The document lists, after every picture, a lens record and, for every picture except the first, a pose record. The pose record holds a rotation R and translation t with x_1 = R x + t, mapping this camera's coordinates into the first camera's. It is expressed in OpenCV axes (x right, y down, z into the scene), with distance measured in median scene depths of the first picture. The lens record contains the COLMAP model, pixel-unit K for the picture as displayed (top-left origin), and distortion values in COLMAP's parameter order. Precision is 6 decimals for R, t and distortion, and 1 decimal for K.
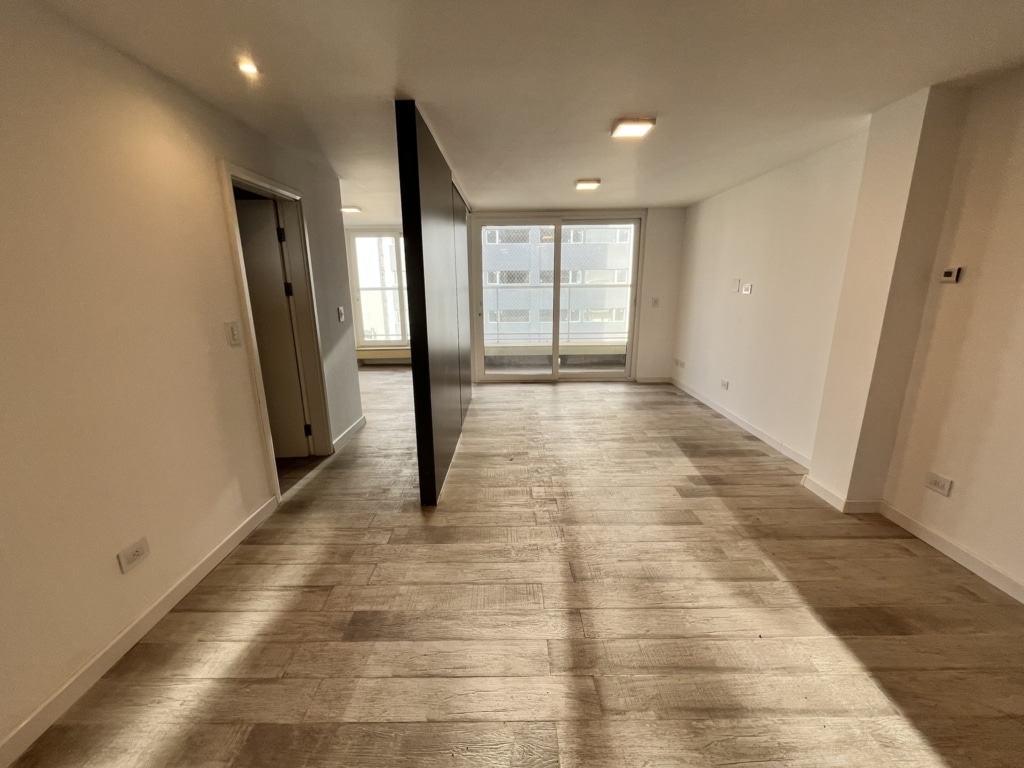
lens RADIAL K [[413.3, 0, 511.3], [0, 413.3, 386.6], [0, 0, 1]] dist [-0.003018, -0.000422]
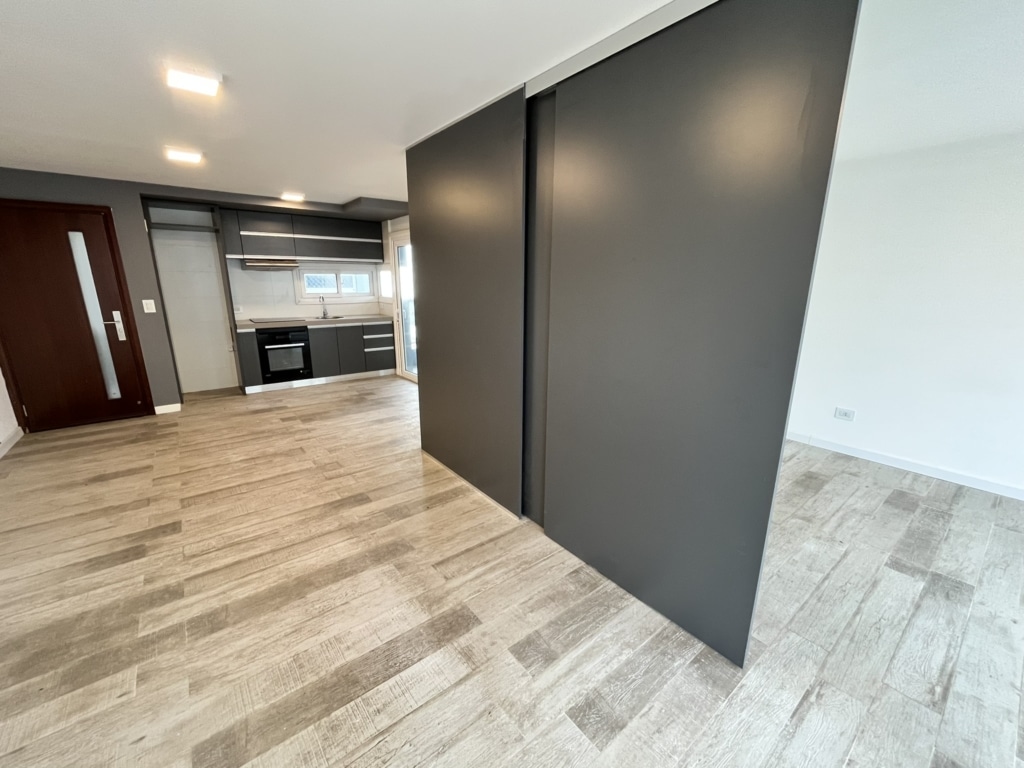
lens RADIAL K [[413.3, 0, 511.2], [0, 413.3, 386.9], [0, 0, 1]] dist [-0.003018, -0.000422]
pose [[-0.786939, 0.157246, -0.596658, 0.384203], [-0.152408, 0.887485, 0.434905, -0.558726], [0.597912, 0.433179, -0.674431, 2.174963]]
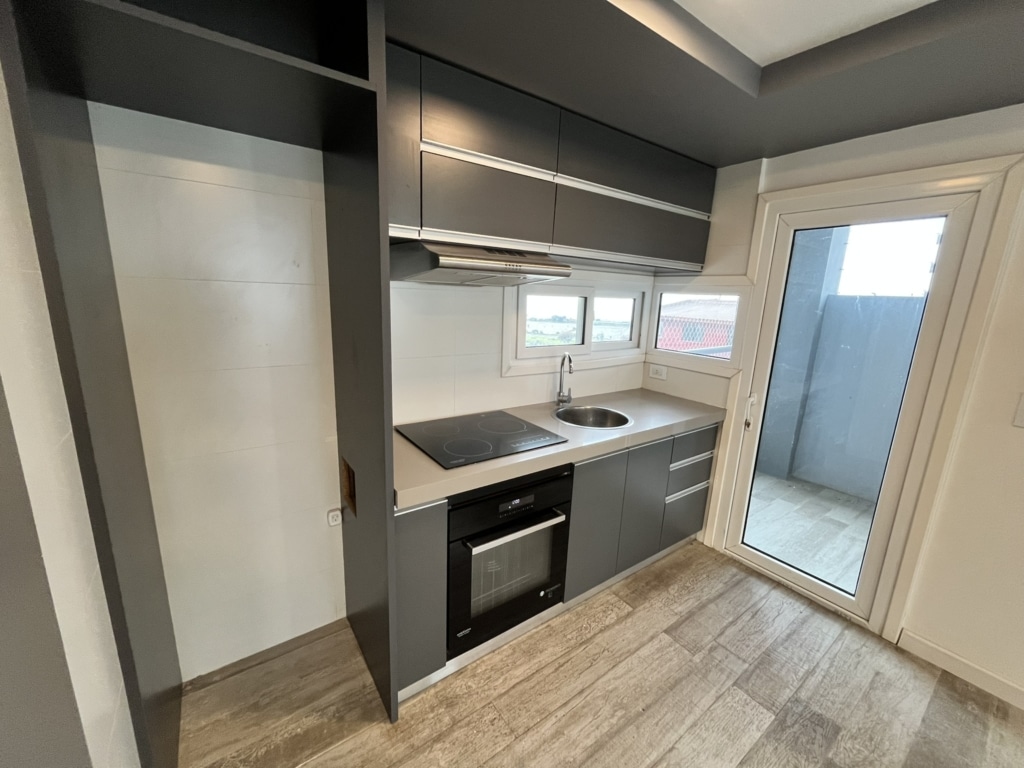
lens RADIAL K [[413.3, 0, 508.9], [0, 413.3, 384.7], [0, 0, 1]] dist [-0.003018, -0.000422]
pose [[-0.807648, 0.103077, -0.580585, 0.358807], [-0.175973, 0.897604, 0.404155, -0.092283], [0.562794, 0.428582, -0.706809, 0.240347]]
